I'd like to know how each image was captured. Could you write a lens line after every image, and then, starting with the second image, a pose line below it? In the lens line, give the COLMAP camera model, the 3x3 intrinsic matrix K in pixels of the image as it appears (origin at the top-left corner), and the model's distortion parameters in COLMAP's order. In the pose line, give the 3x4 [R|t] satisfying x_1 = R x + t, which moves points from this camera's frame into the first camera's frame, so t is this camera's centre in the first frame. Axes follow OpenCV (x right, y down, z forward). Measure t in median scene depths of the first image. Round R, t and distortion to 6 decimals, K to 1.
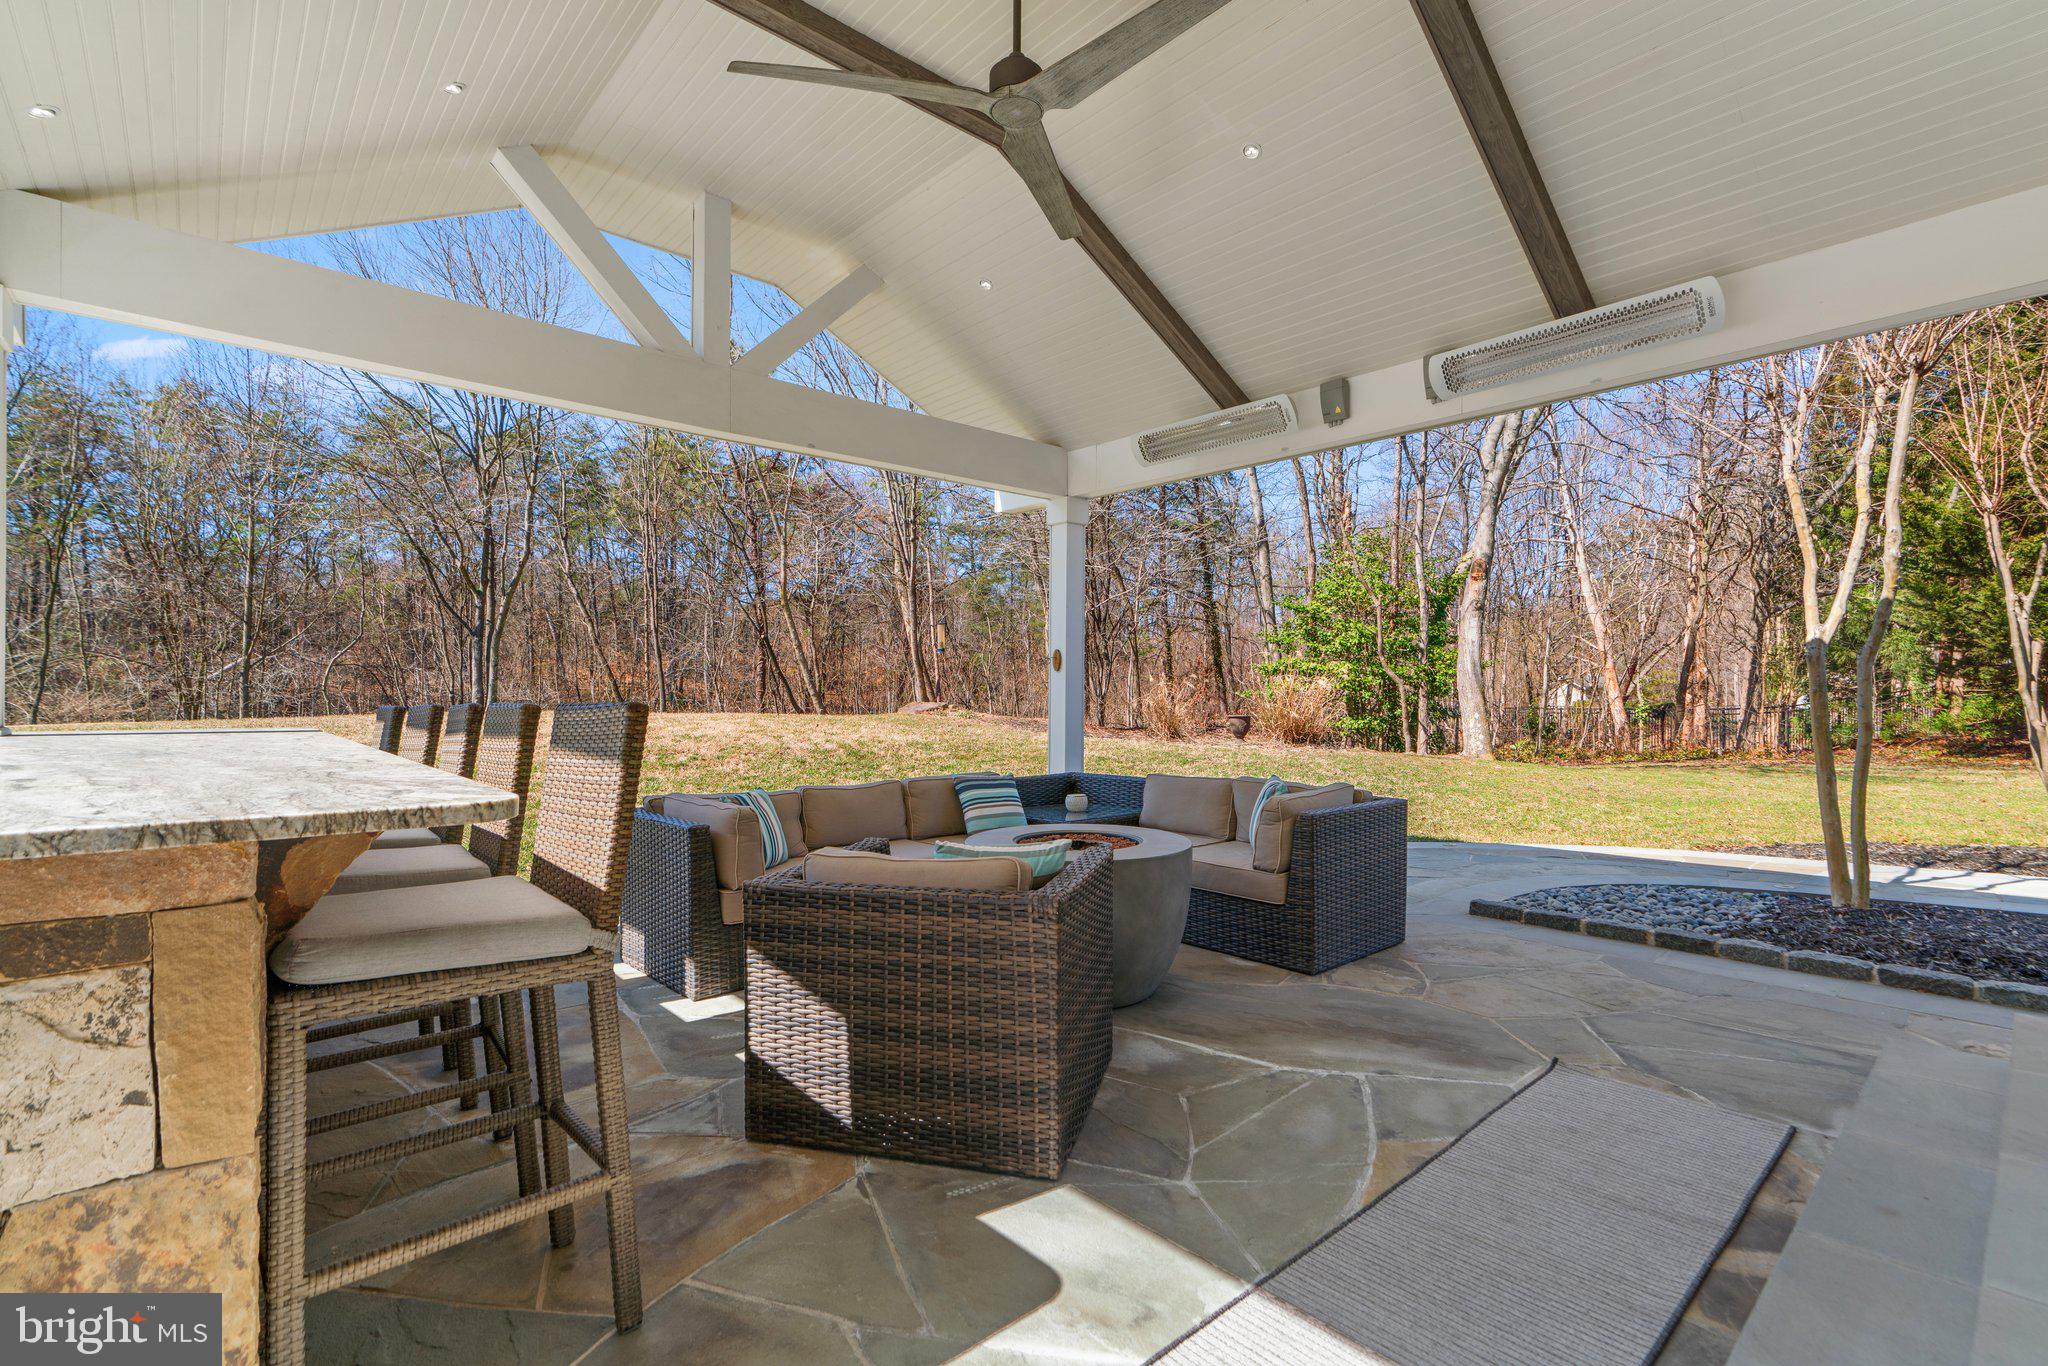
lens RADIAL K [[926.6, 0, 1029.7], [0, 926.6, 700.8], [0, 0, 1]] dist [-0.011495, 0.003107]
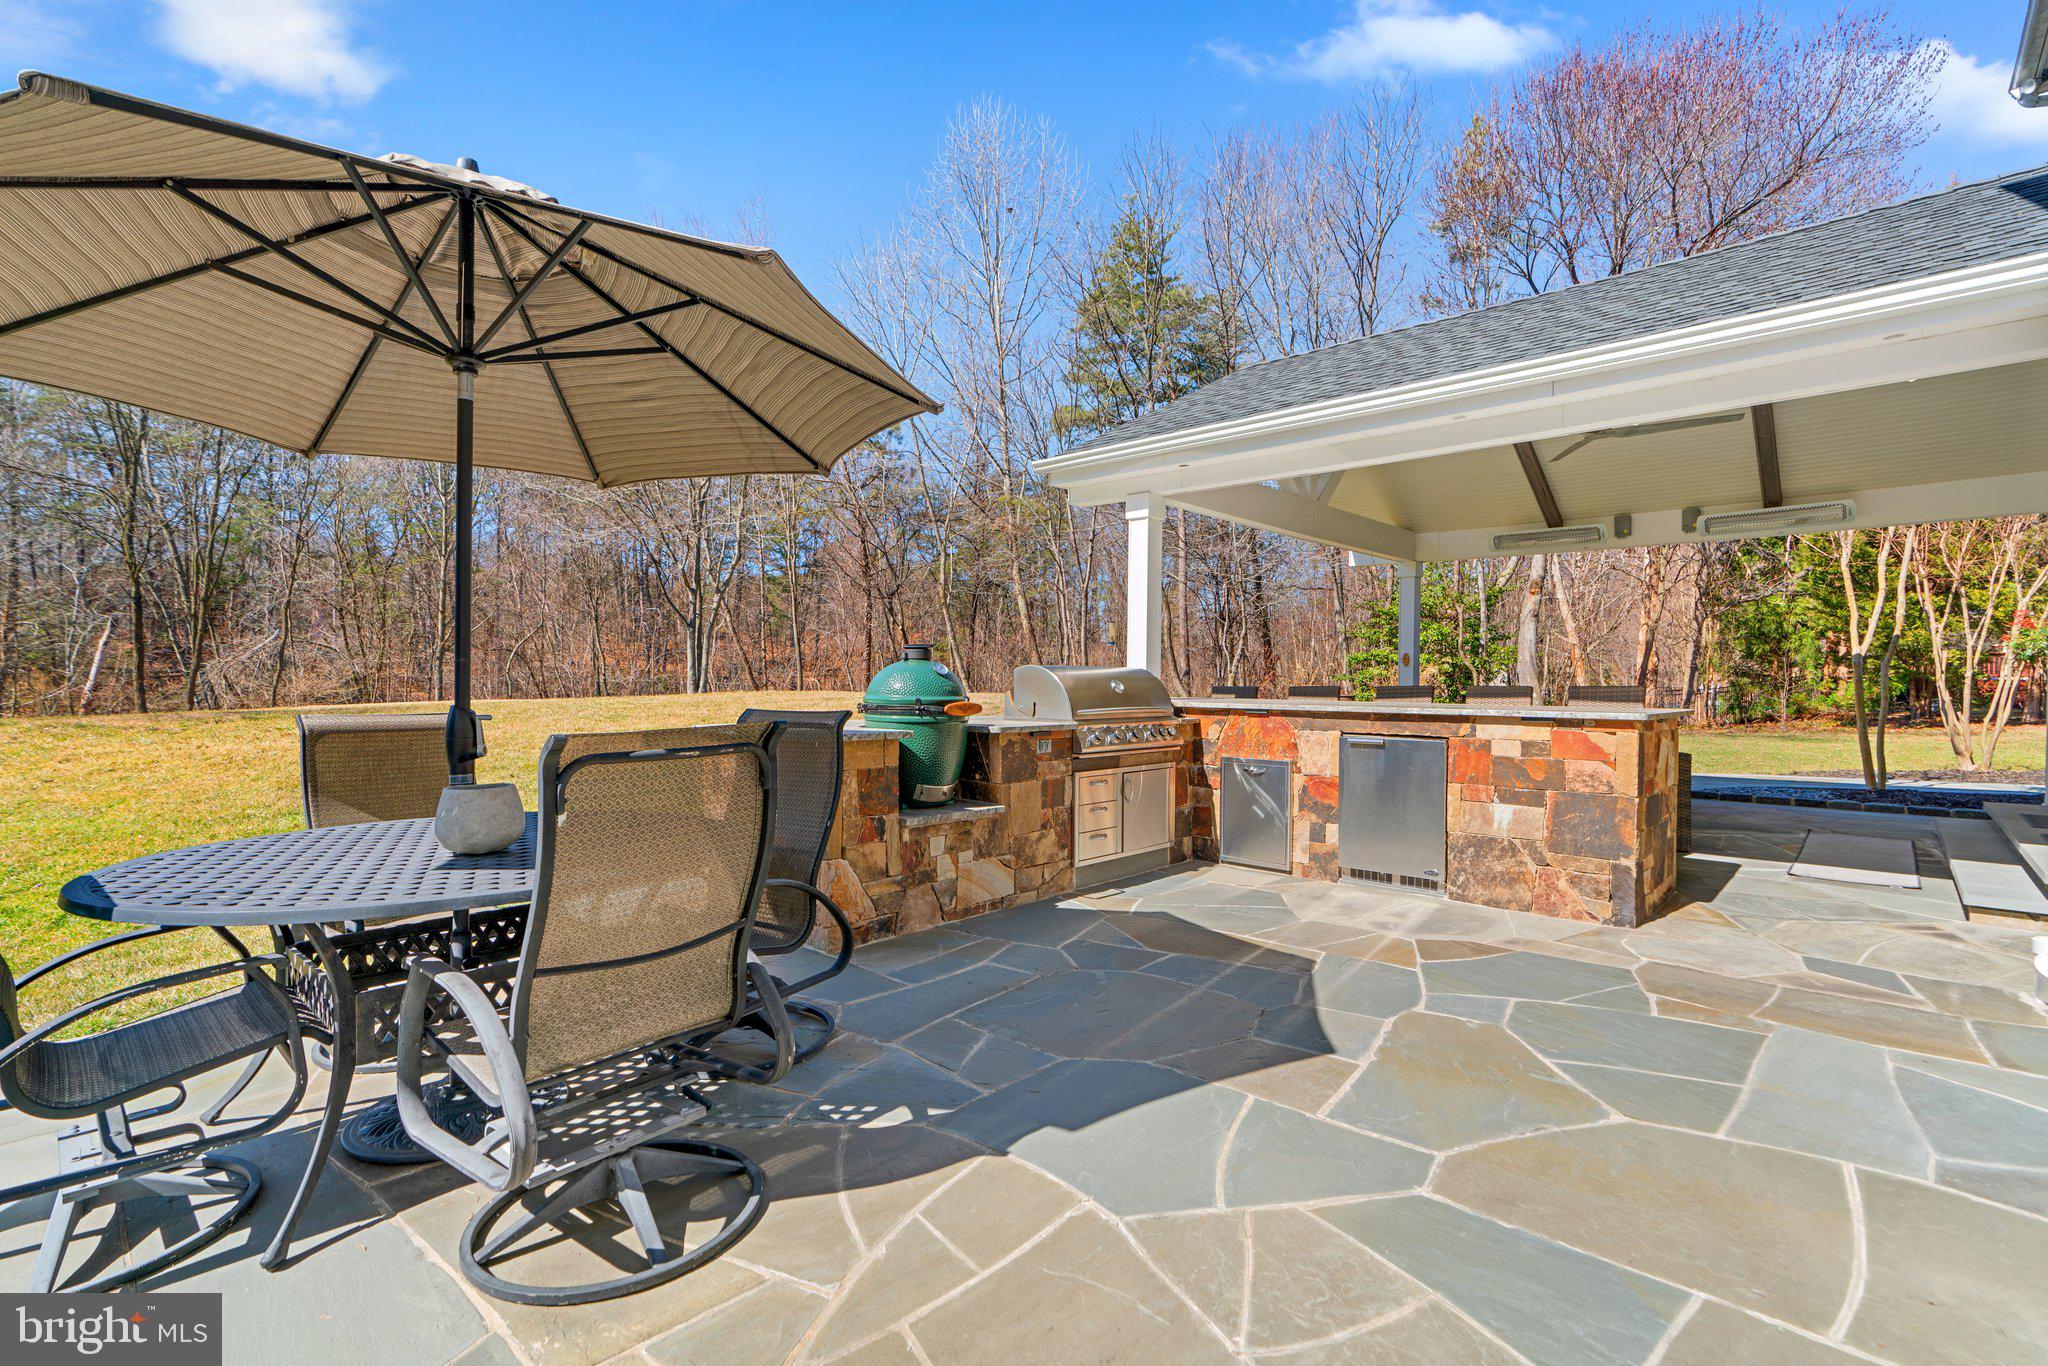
lens RADIAL K [[926.6, 0, 1015.3], [0, 926.6, 686.4], [0, 0, 1]] dist [-0.011495, 0.003107]
pose [[0.996384, 0.002021, 0.084941, -0.744005], [-0.002560, 0.999977, 0.006239, -0.006127], [-0.084927, -0.006434, 0.996366, -0.534598]]
